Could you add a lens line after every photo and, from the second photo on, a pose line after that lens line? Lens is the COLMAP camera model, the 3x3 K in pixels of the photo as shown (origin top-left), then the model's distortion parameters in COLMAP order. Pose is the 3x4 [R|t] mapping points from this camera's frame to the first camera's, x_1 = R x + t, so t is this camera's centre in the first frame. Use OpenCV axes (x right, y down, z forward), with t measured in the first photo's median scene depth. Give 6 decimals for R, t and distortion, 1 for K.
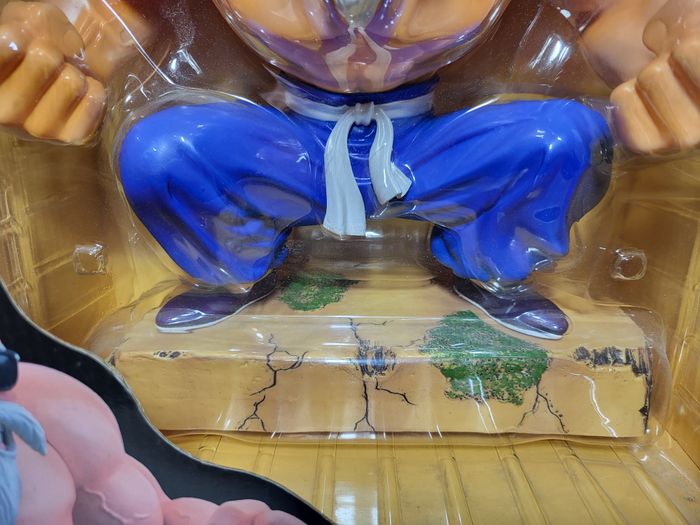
lens RADIAL K [[600.4, 0, 350.0], [0, 600.4, 262.5], [0, 0, 1]] dist [0.000111, 0.007724]
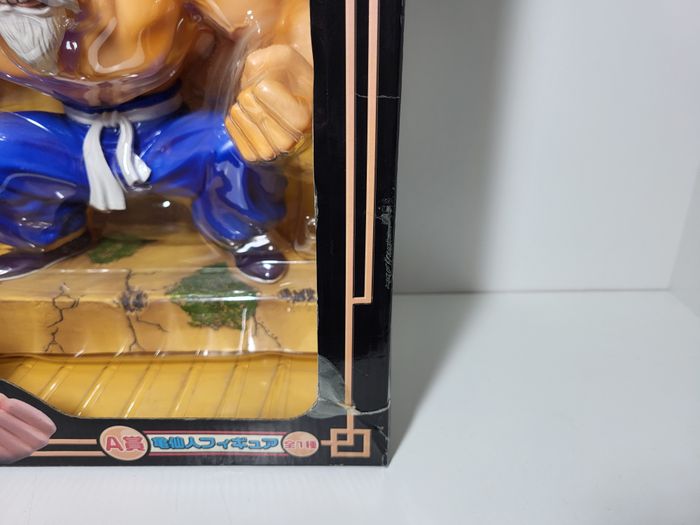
lens RADIAL K [[600.4, 0, 350.0], [0, 600.4, 262.5], [0, 0, 1]] dist [0.000111, 0.007724]
pose [[0.999858, -0.016864, -0.000289, 0.535655], [0.016808, 0.994791, 0.100542, -0.053556], [-0.001408, -0.100533, 0.994933, -0.356926]]
